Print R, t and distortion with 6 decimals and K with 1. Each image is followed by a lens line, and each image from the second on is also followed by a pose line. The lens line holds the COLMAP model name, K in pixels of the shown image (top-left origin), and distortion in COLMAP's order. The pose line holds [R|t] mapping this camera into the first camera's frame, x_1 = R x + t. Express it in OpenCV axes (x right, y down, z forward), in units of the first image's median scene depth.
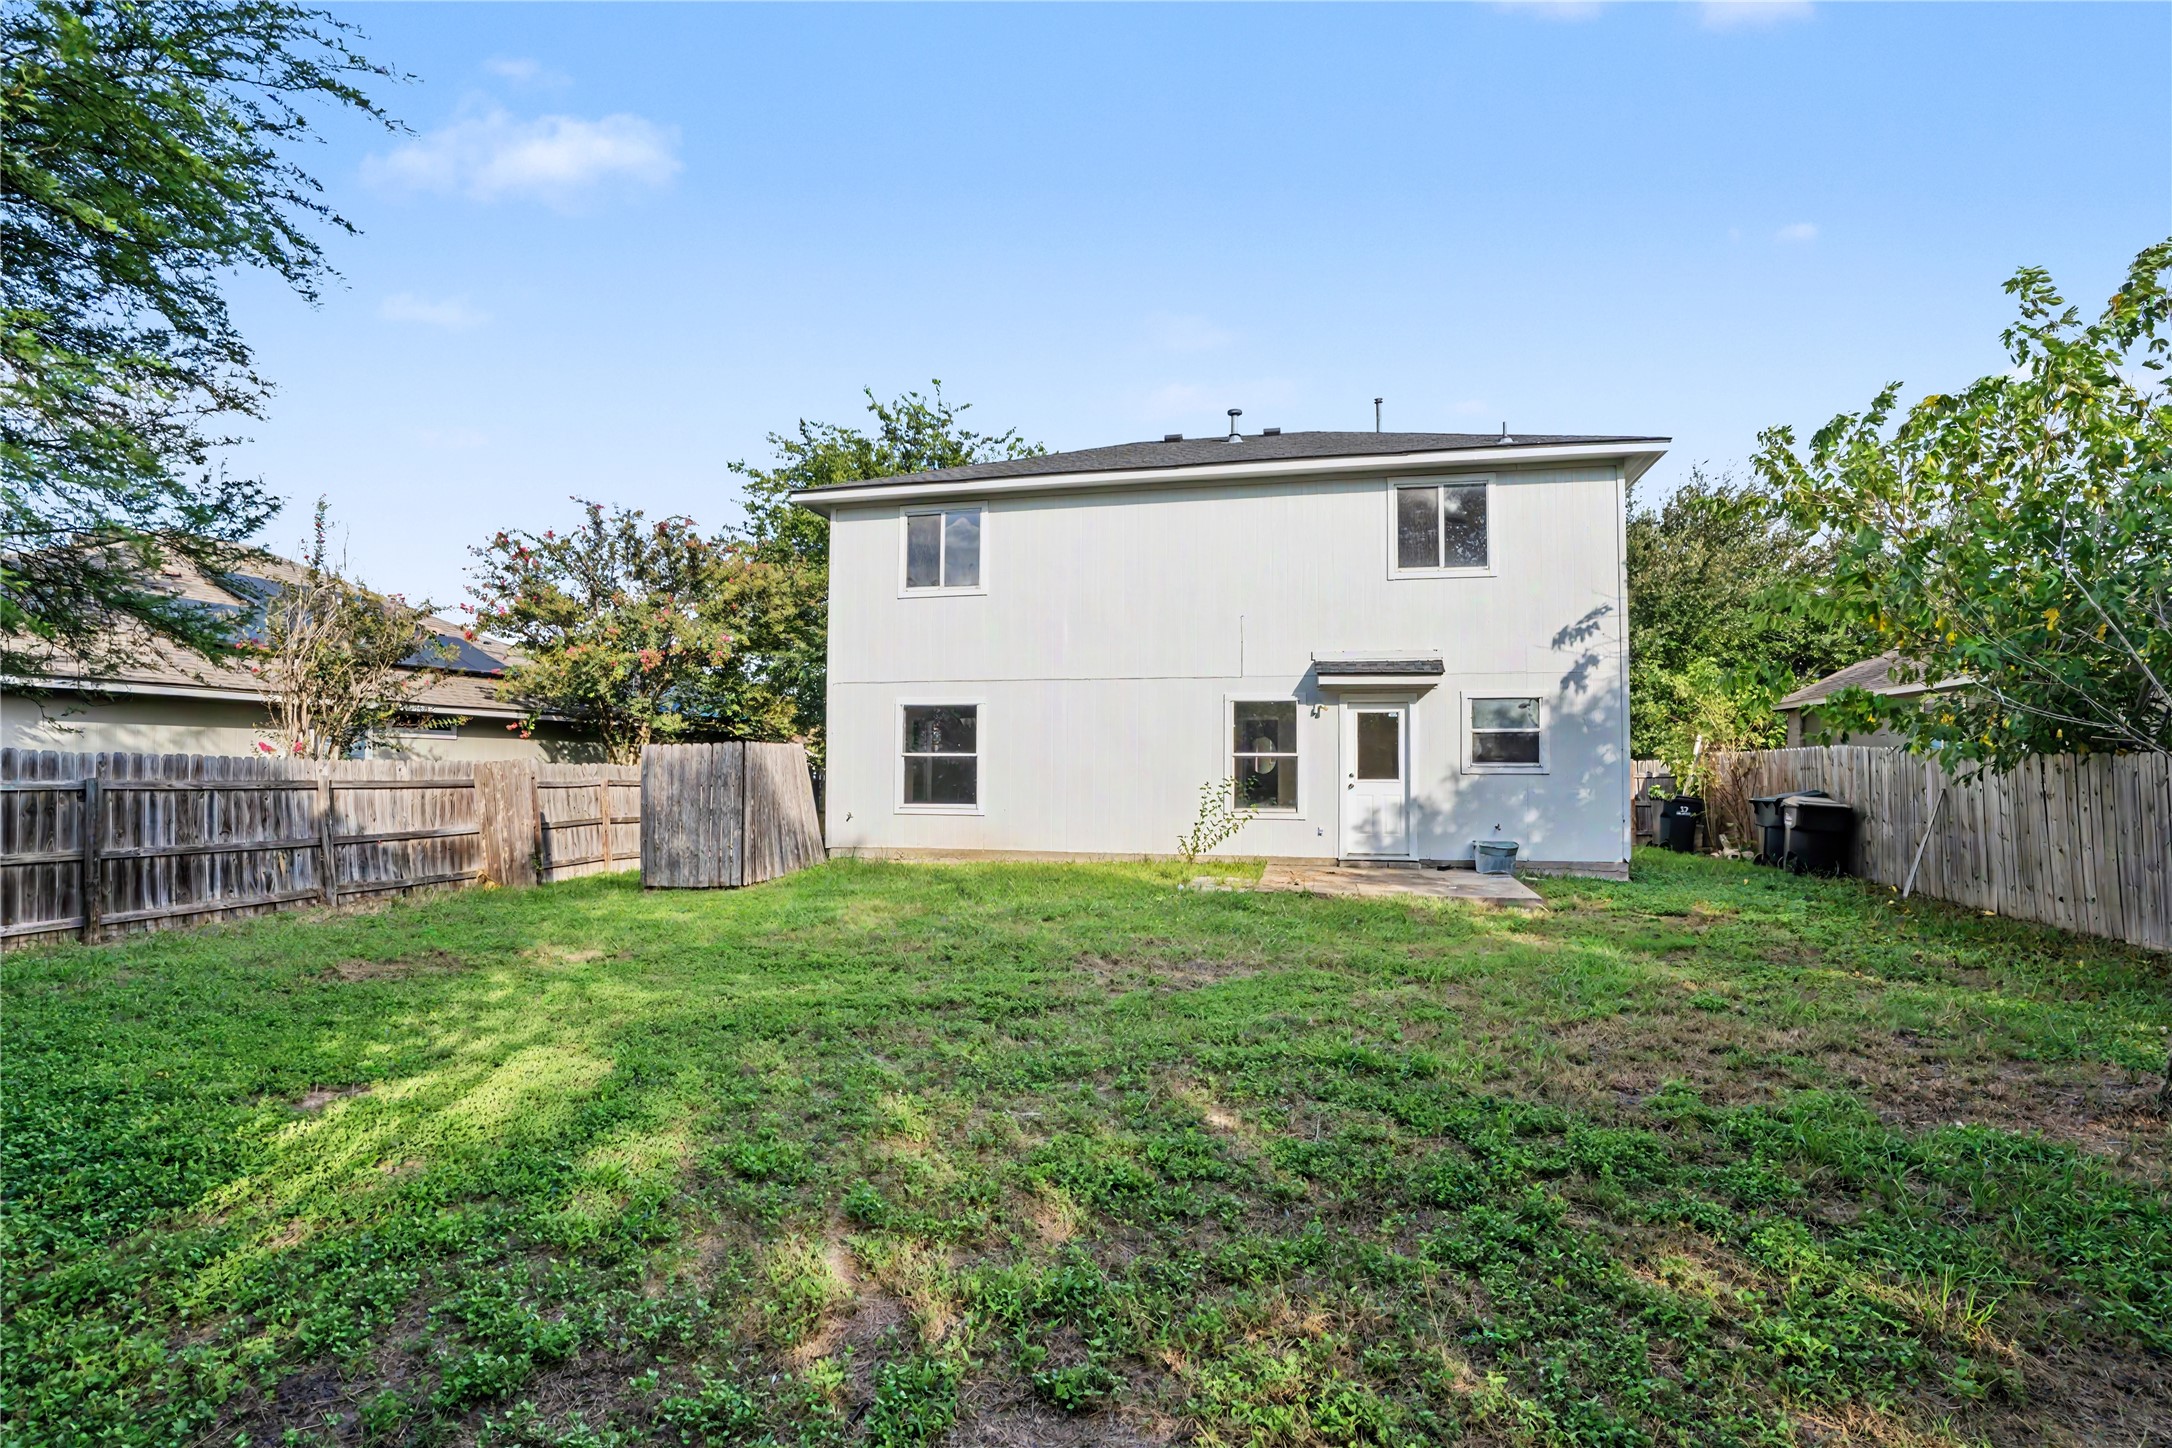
lens RADIAL K [[989.1, 0, 1078.2], [0, 989.1, 715.4], [0, 0, 1]] dist [0.001501, 0.000379]
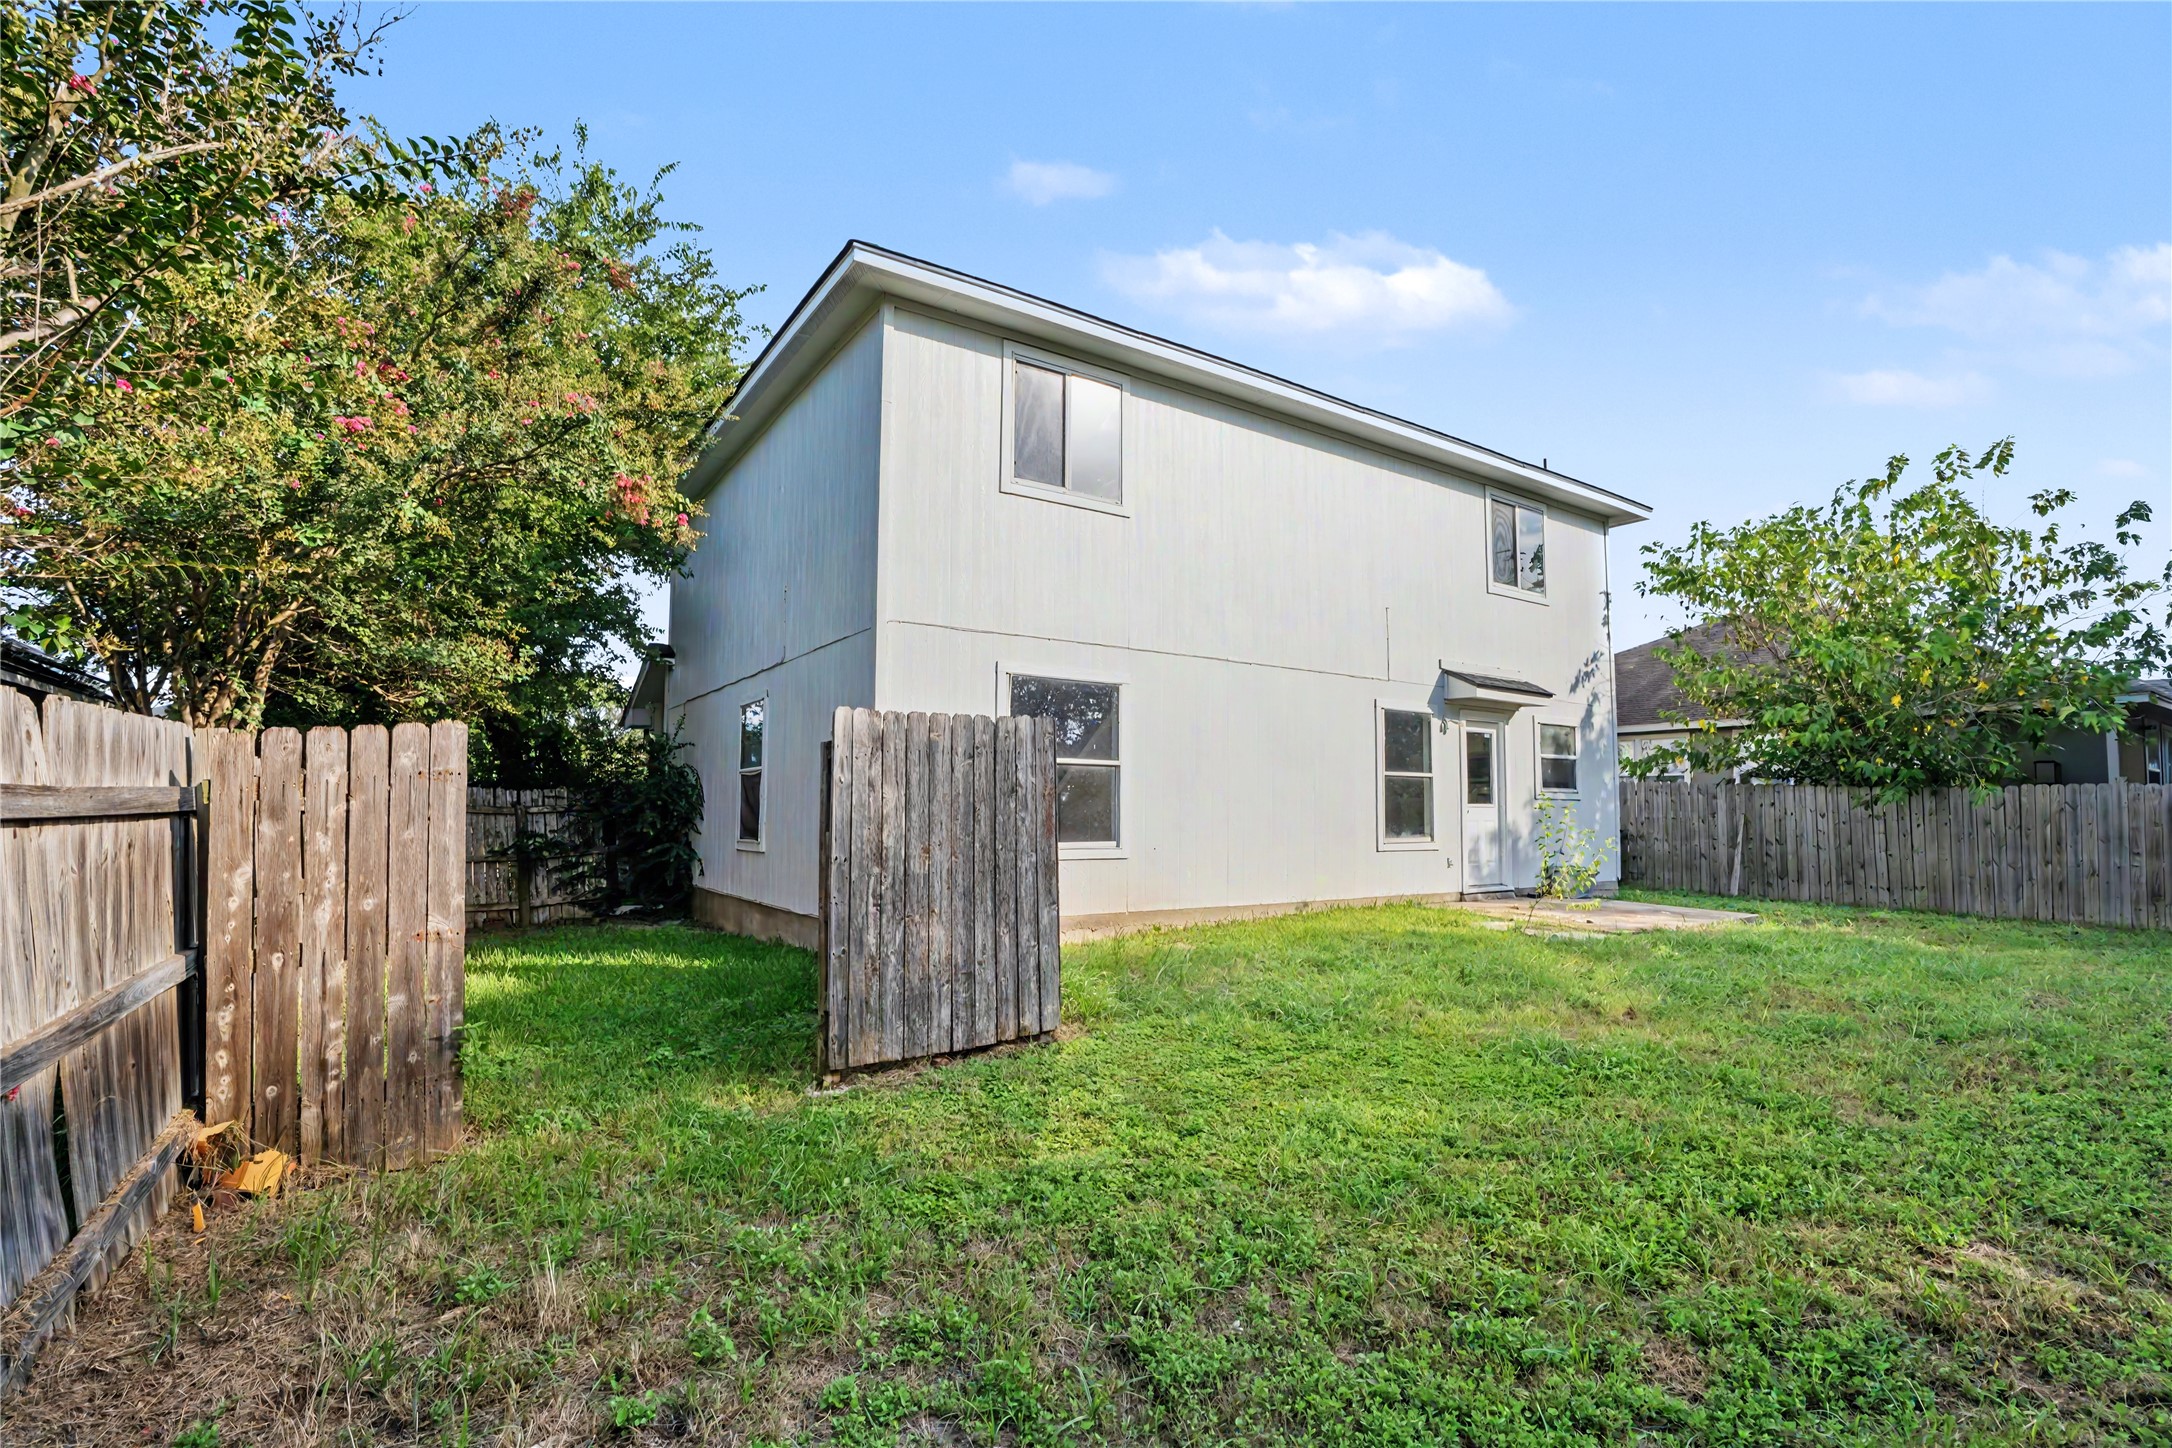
lens RADIAL K [[989.1, 0, 1078.2], [0, 989.1, 715.4], [0, 0, 1]] dist [0.001501, 0.000379]
pose [[0.705205, 0.067984, 0.705736, -0.620944], [-0.042721, 0.997658, -0.053416, 0.048144], [-0.707715, 0.007520, 0.706458, 0.624313]]
